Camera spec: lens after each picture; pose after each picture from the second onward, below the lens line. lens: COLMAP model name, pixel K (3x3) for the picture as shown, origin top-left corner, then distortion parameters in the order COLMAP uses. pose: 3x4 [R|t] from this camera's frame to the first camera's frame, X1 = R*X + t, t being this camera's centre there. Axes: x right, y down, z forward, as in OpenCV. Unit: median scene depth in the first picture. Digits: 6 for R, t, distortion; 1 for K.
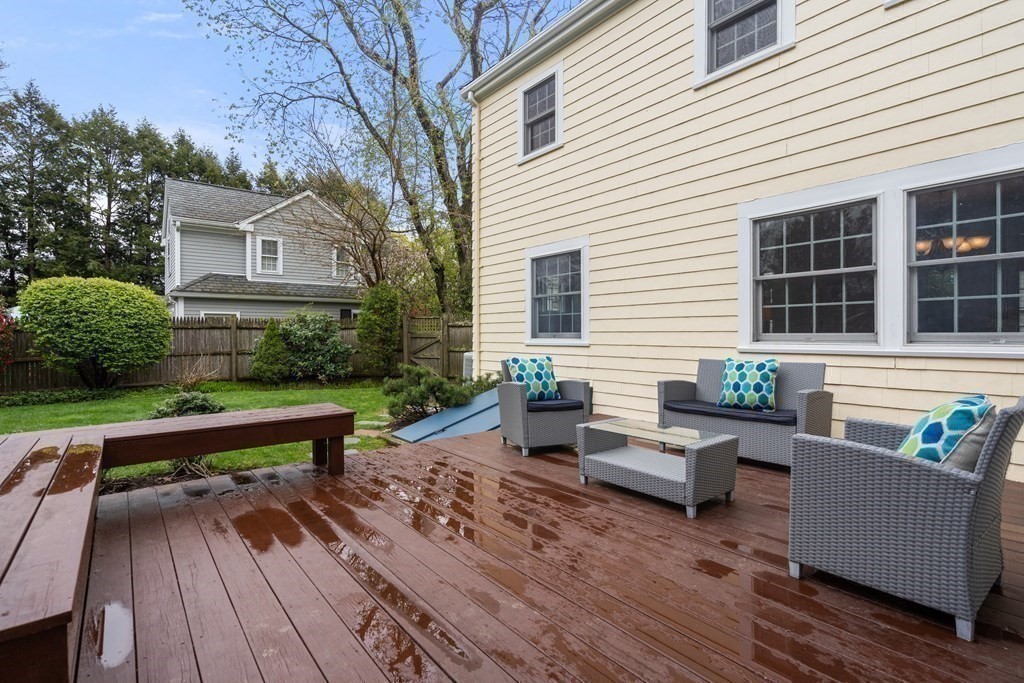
lens RADIAL K [[475.4, 0, 511.0], [0, 475.4, 339.2], [0, 0, 1]] dist [-0.002029, 0.000346]
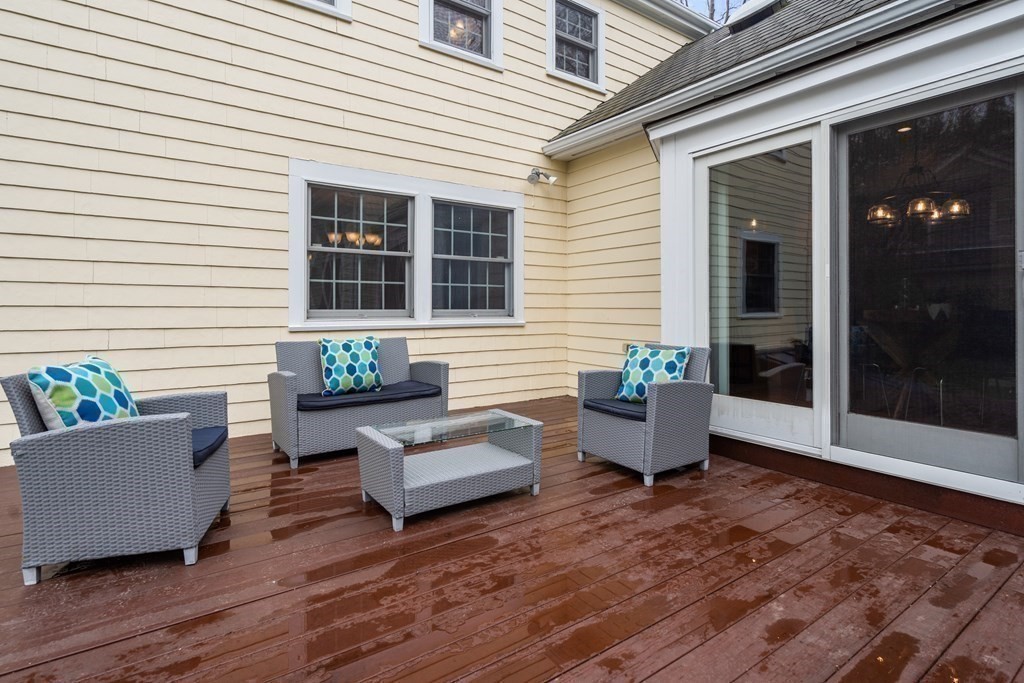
lens RADIAL K [[502.1, 0, 499.4], [0, 502.1, 306.2], [0, 0, 1]] dist [0.000671, 0.000355]
pose [[0.096162, 0.007633, 0.995336, -0.408951], [0.010010, 0.999913, -0.008636, -0.007602], [-0.995315, 0.010794, 0.096077, 0.580273]]
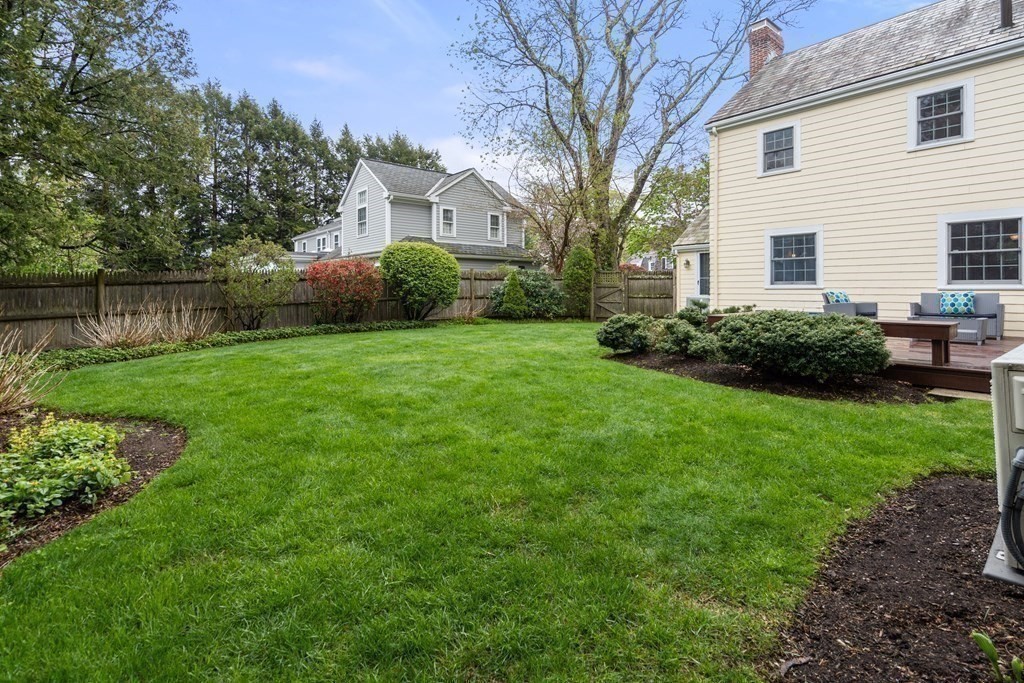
lens RADIAL K [[481.2, 0, 511.6], [0, 481.2, 289.9], [0, 0, 1]] dist [-0.001857, -0.000178]
pose [[0.999962, 0.006370, 0.005996, -1.390291], [-0.006301, 0.999913, -0.011585, 0.065538], [-0.006070, 0.011547, 0.999915, -1.045014]]
